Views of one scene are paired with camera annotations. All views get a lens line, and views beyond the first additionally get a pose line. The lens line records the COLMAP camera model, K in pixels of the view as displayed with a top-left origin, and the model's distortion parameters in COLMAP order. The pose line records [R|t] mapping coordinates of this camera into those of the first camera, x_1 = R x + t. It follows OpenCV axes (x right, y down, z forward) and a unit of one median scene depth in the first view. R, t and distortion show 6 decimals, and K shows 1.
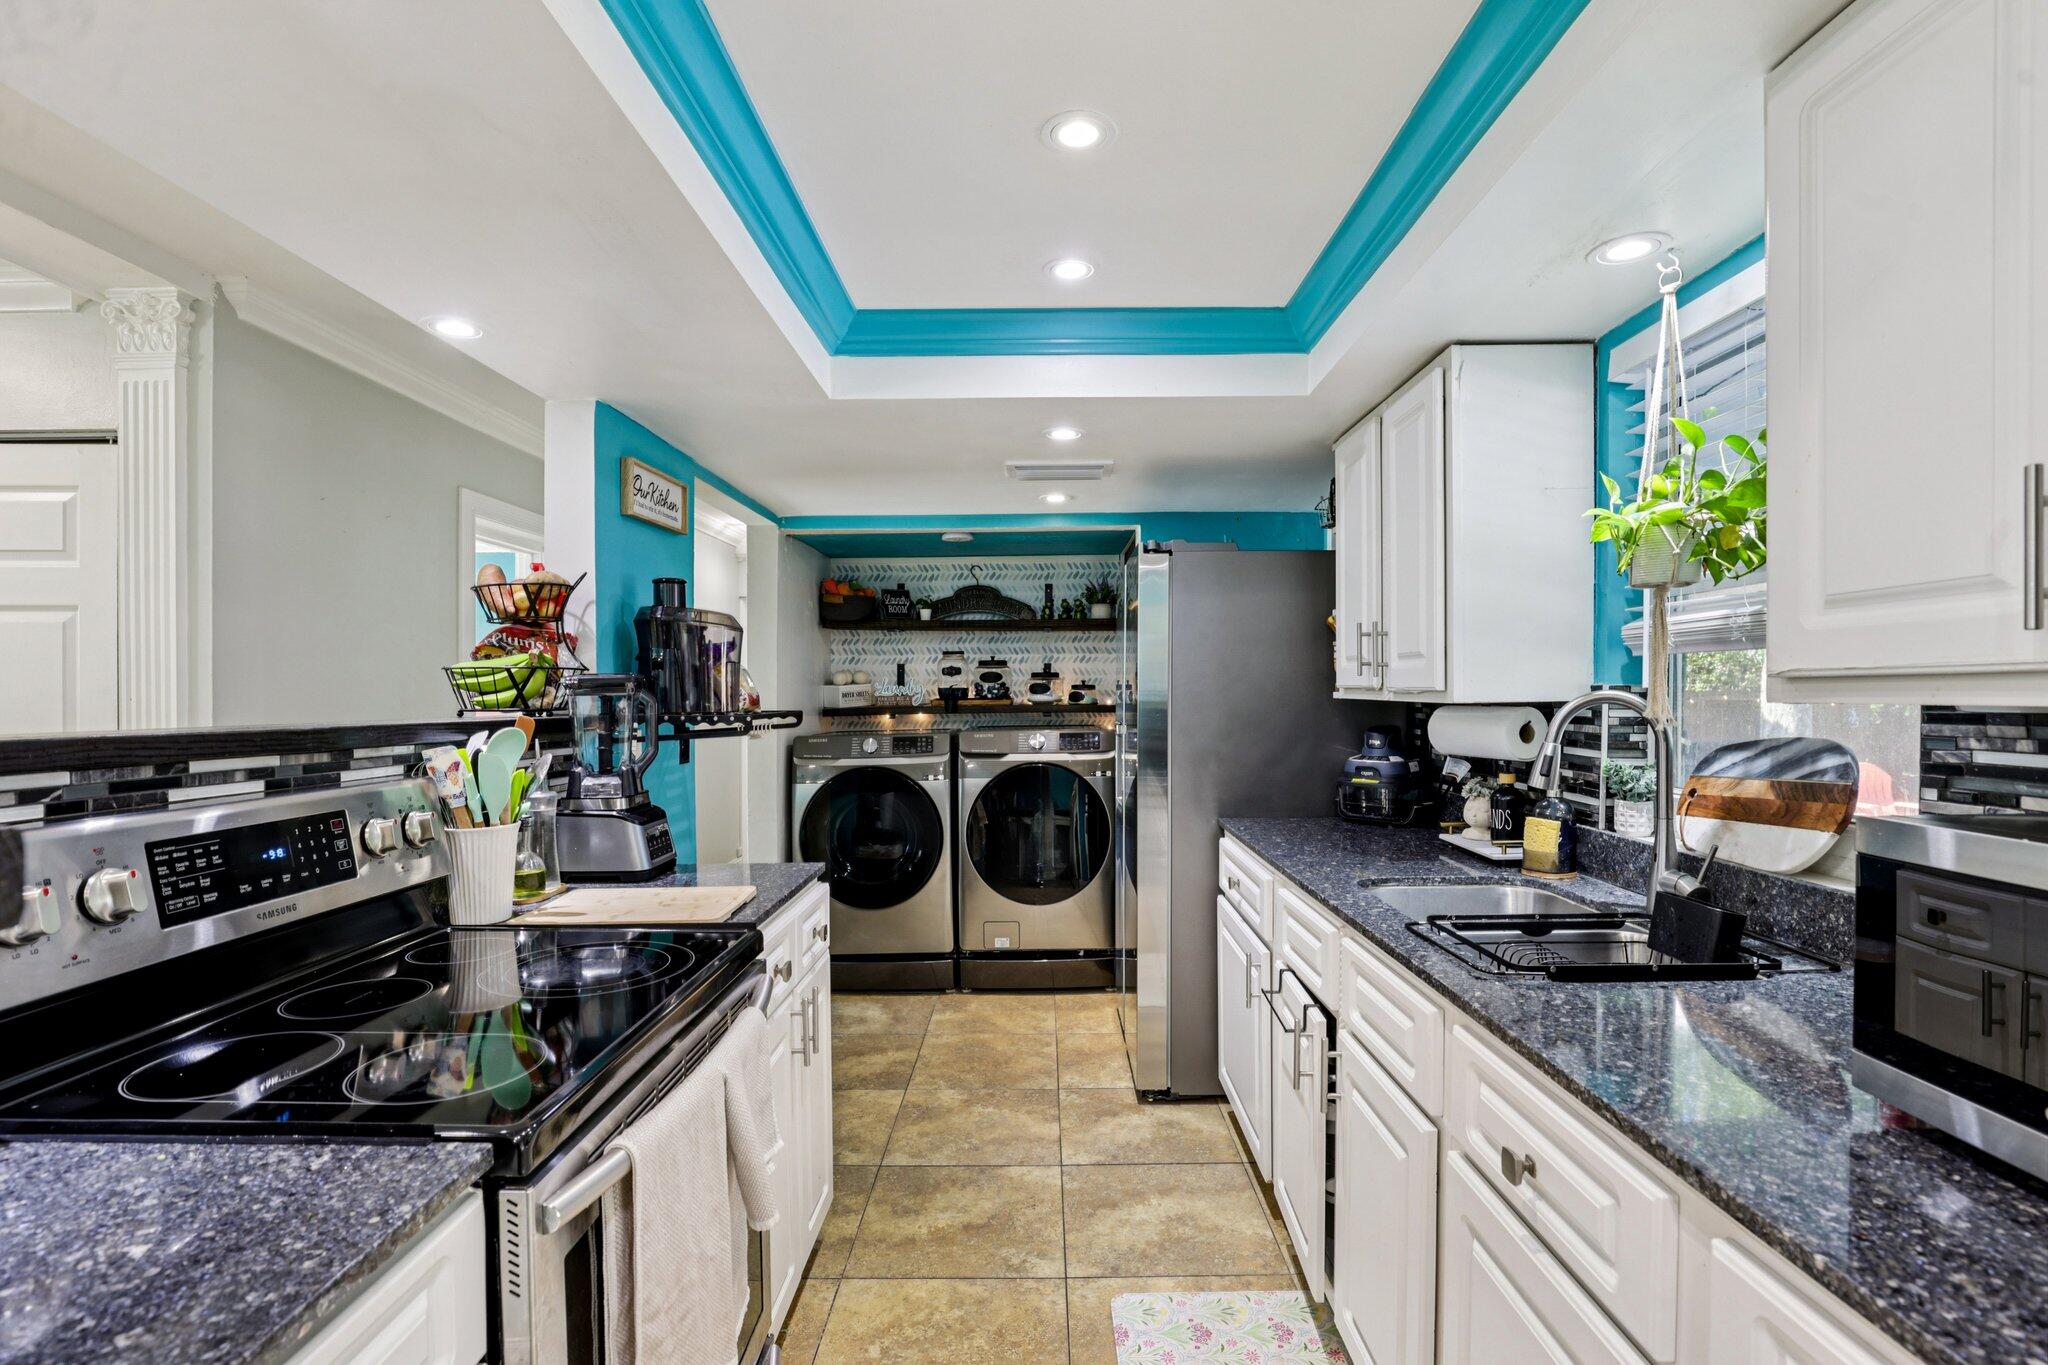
lens RADIAL K [[943.2, 0, 1022.7], [0, 943.2, 711.4], [0, 0, 1]] dist [-0.034268, 0.006877]
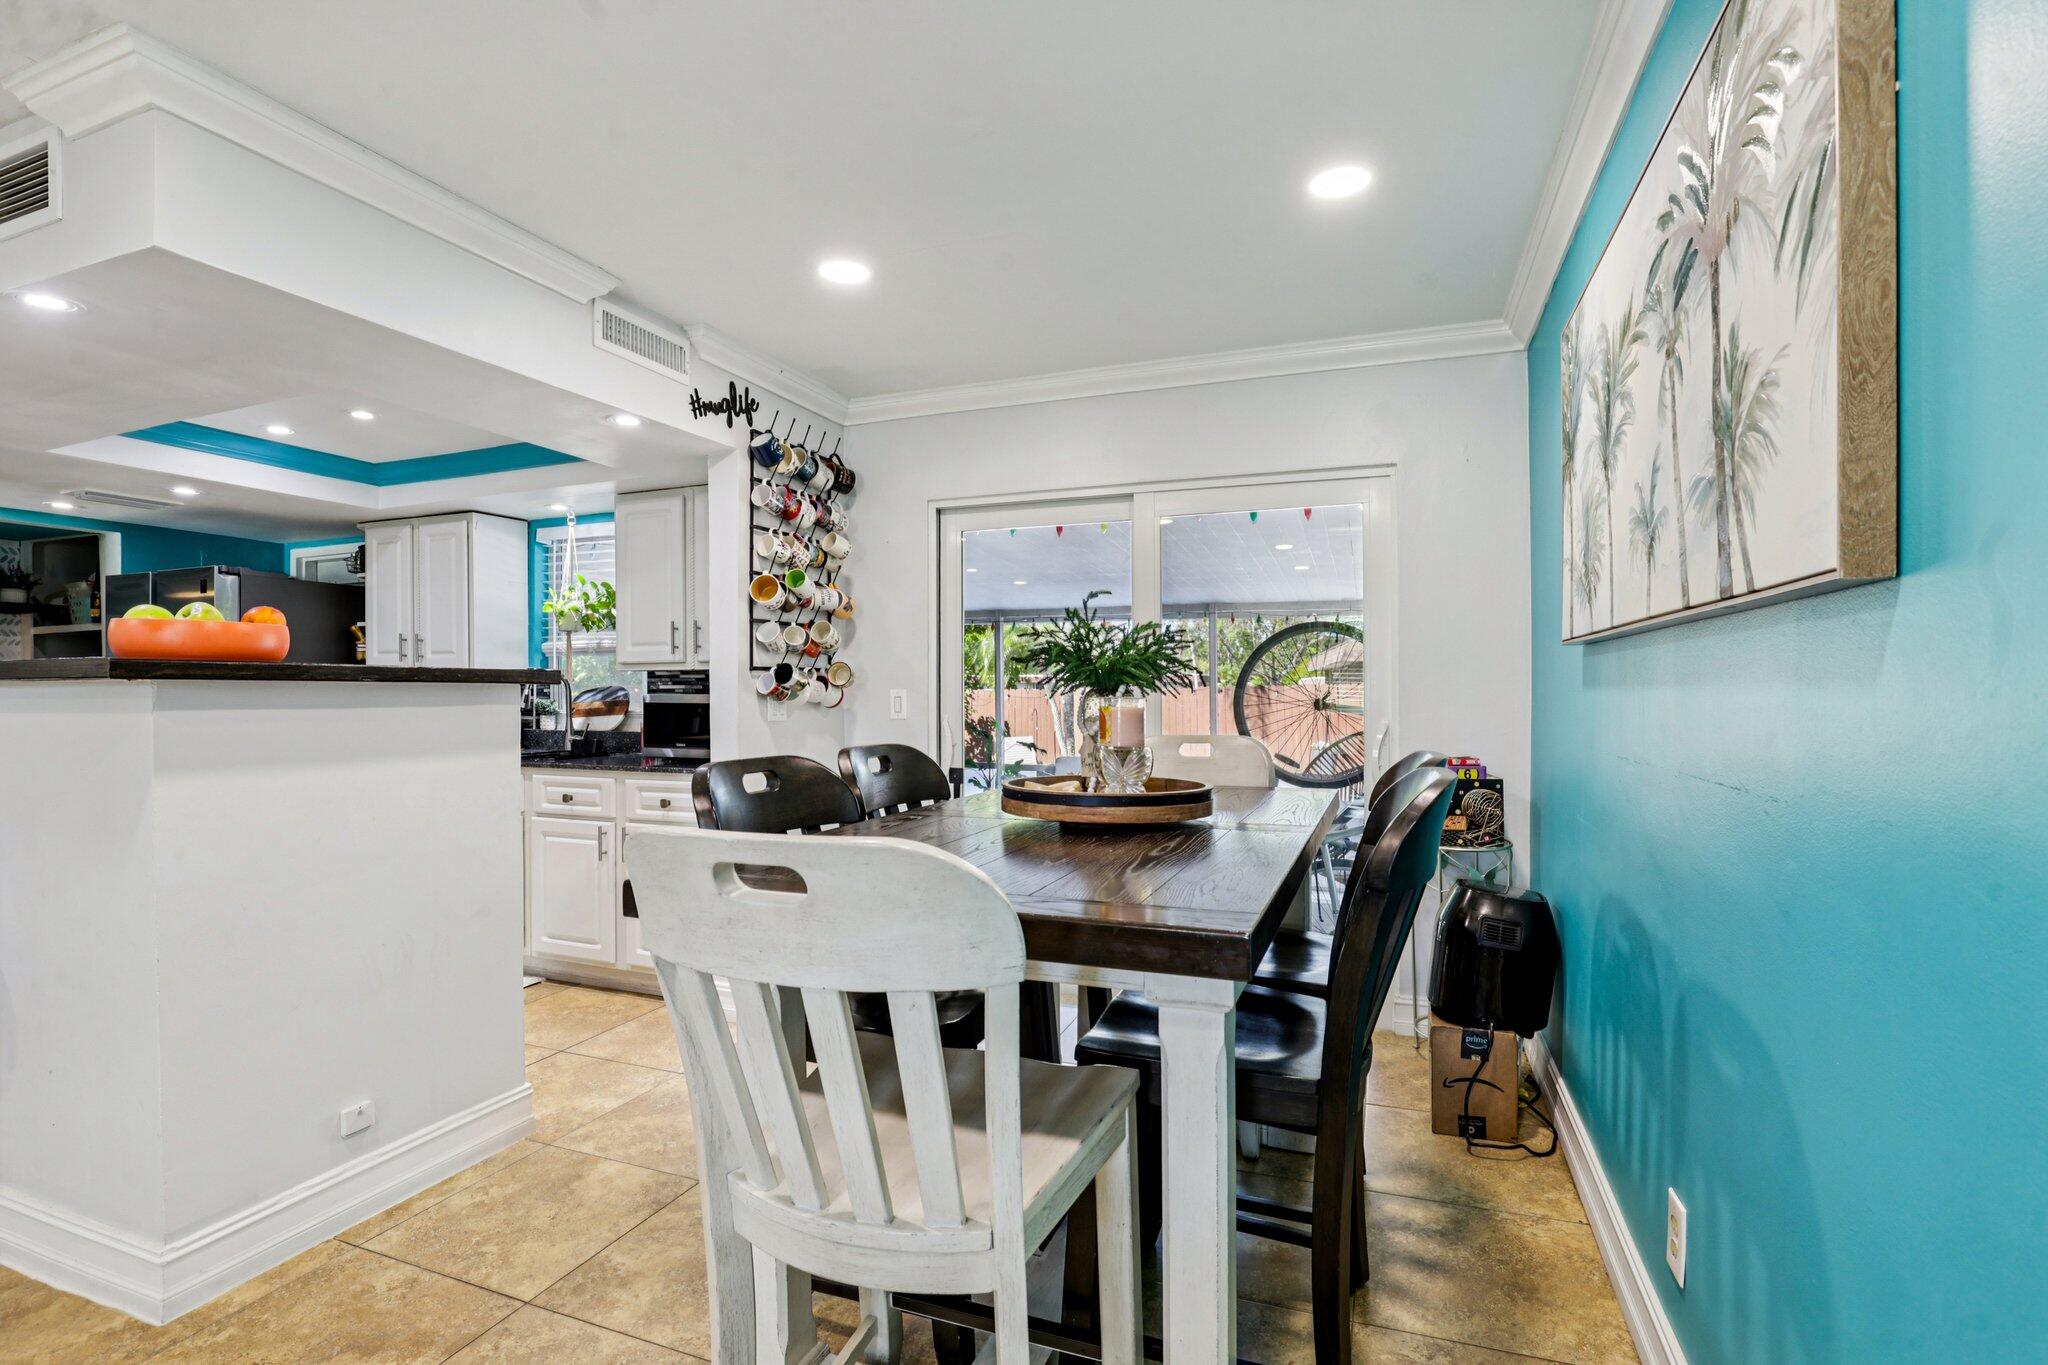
lens RADIAL K [[943.2, 0, 1030.3], [0, 943.2, 680.6], [0, 0, 1]] dist [-0.034268, 0.006877]
pose [[0.345040, 0.010338, 0.938531, -1.427563], [0.020063, 0.999630, -0.018387, 0.088392], [-0.938373, 0.025174, 0.344705, -1.220243]]
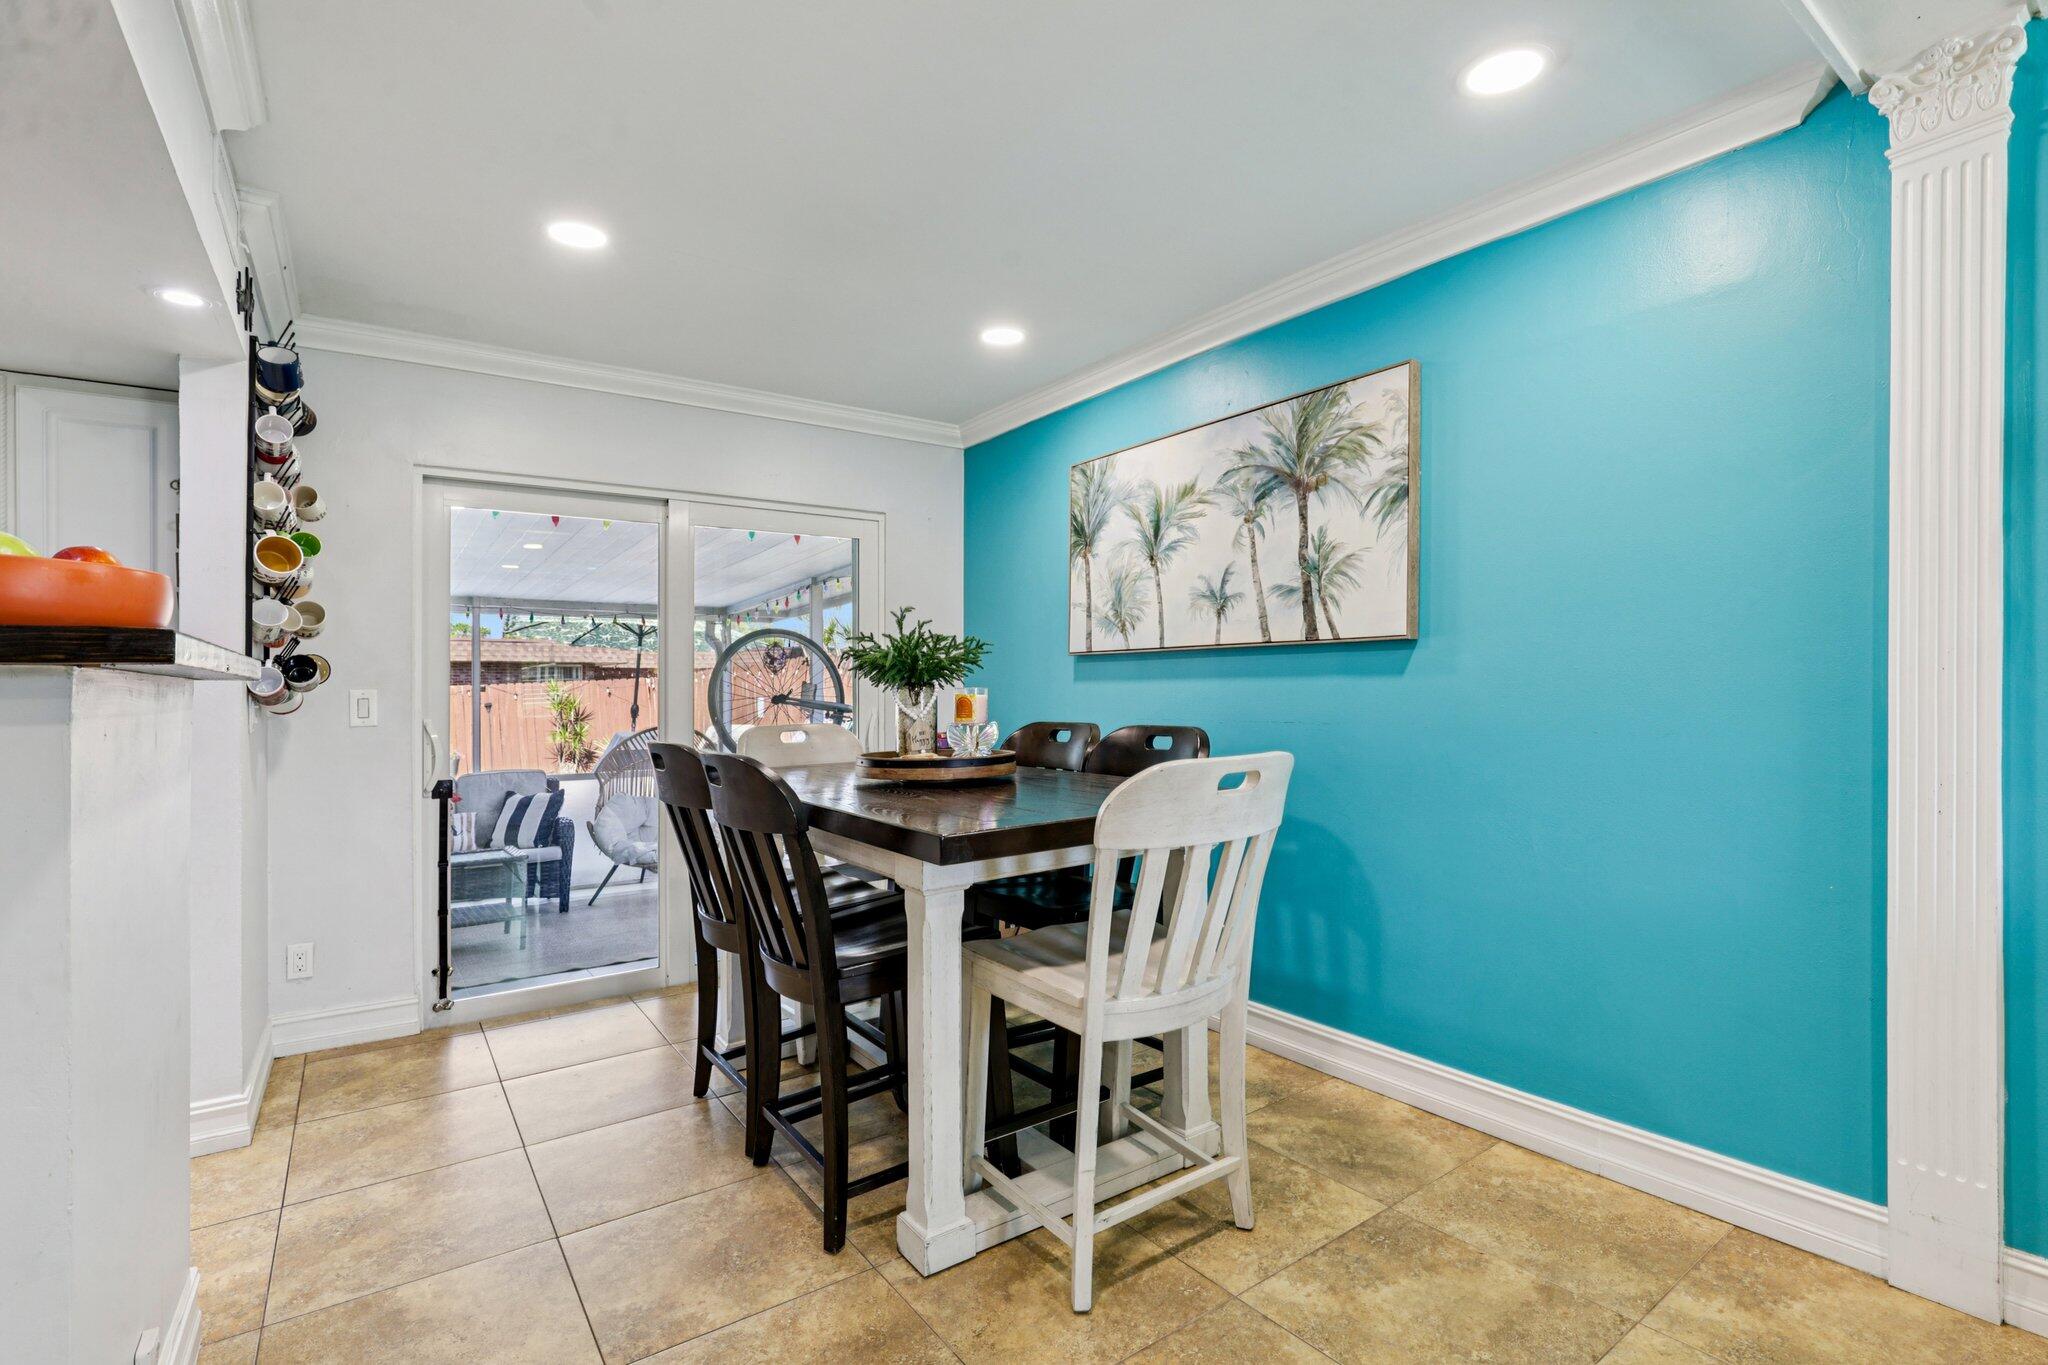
lens RADIAL K [[943.2, 0, 1029.8], [0, 943.2, 691.9], [0, 0, 1]] dist [-0.034268, 0.006877]
pose [[-0.588872, 0.003717, 0.808218, -1.654326], [0.028467, 0.999464, 0.016145, 0.073633], [-0.807725, 0.032515, -0.588663, -0.033147]]
